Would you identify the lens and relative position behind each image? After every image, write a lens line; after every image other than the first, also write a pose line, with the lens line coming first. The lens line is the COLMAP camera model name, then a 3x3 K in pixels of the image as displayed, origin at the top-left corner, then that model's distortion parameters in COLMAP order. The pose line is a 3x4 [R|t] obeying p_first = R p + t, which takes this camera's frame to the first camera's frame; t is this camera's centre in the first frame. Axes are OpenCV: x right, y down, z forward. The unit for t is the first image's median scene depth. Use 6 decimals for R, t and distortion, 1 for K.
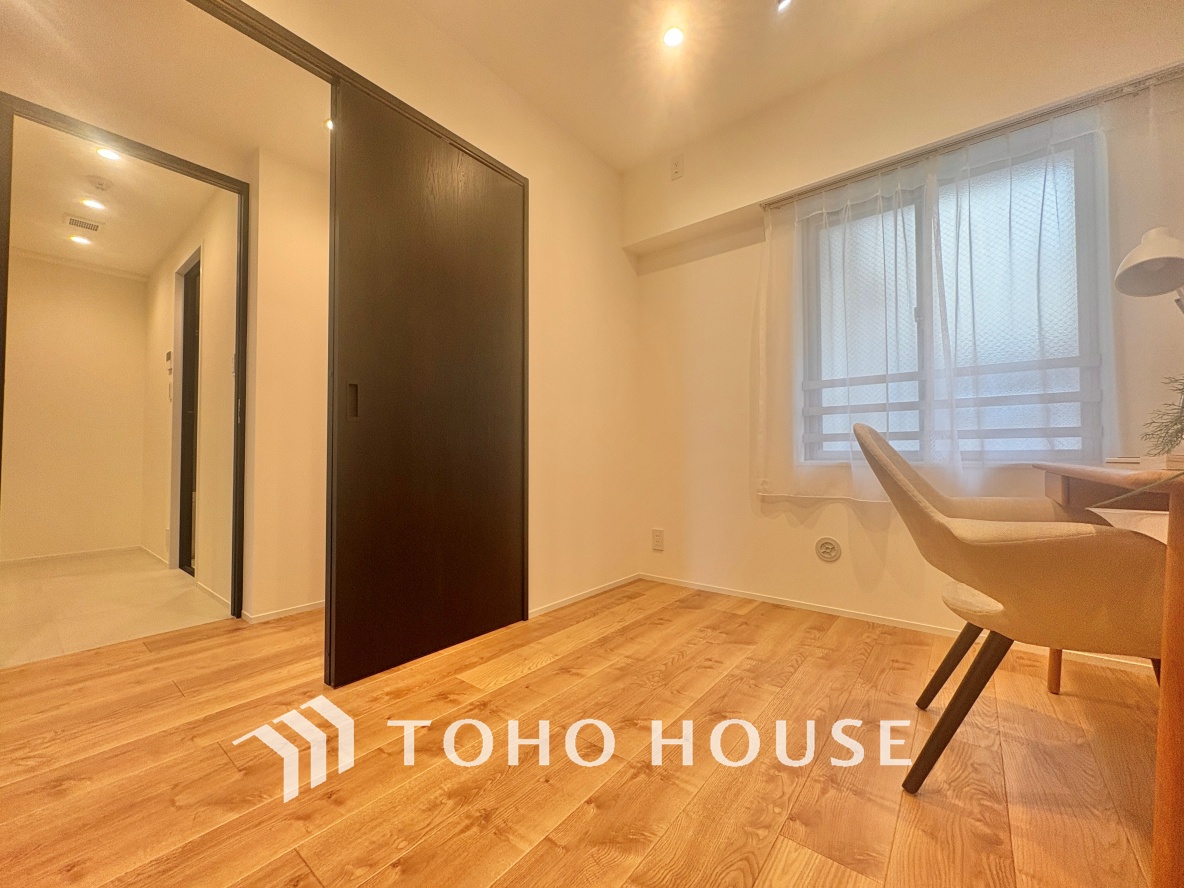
lens RADIAL K [[470.8, 0, 592.7], [0, 470.8, 445.5], [0, 0, 1]] dist [-0.003345, 0.000724]
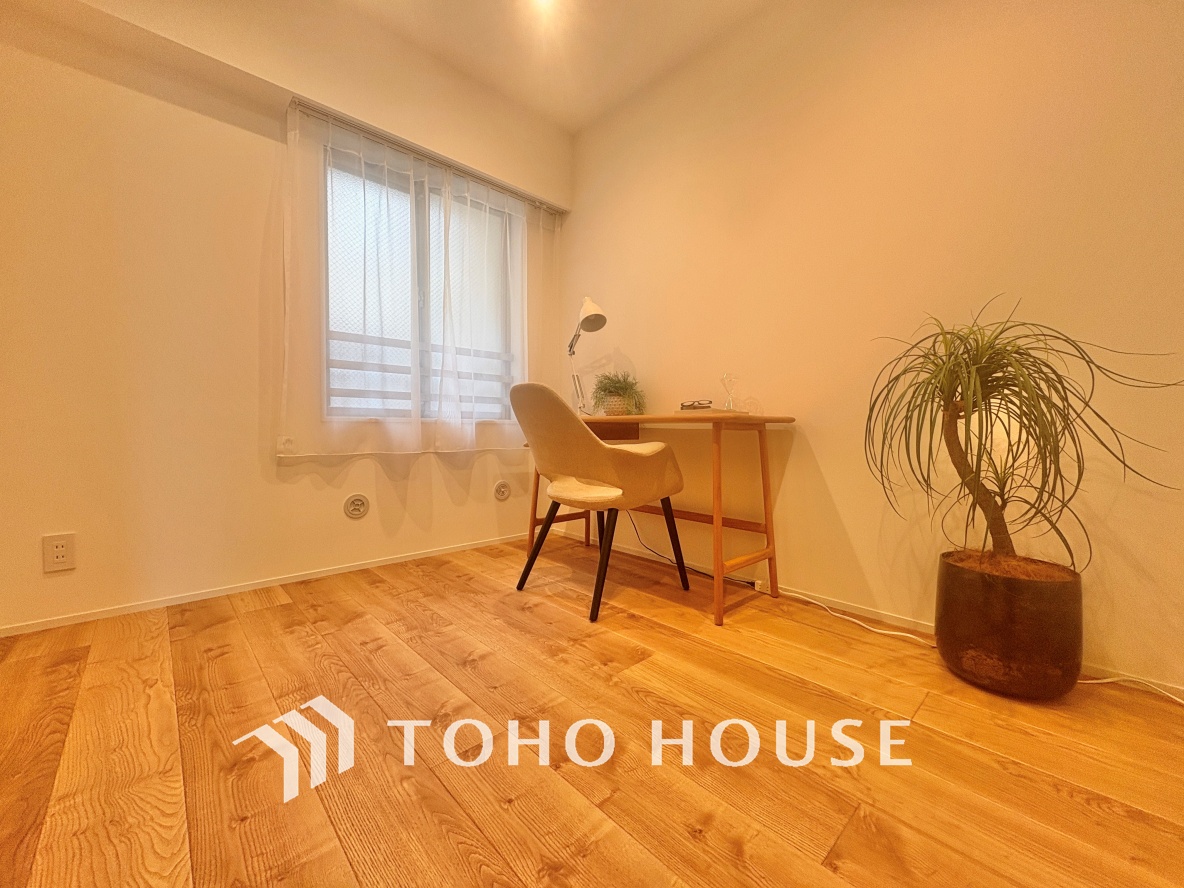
lens RADIAL K [[470.8, 0, 592.8], [0, 470.8, 444.9], [0, 0, 1]] dist [-0.003345, 0.000724]
pose [[0.140313, -0.033519, 0.989540, -0.440865], [-0.029020, 0.998858, 0.037950, 0.043902], [-0.989682, -0.034041, 0.139180, 0.407382]]
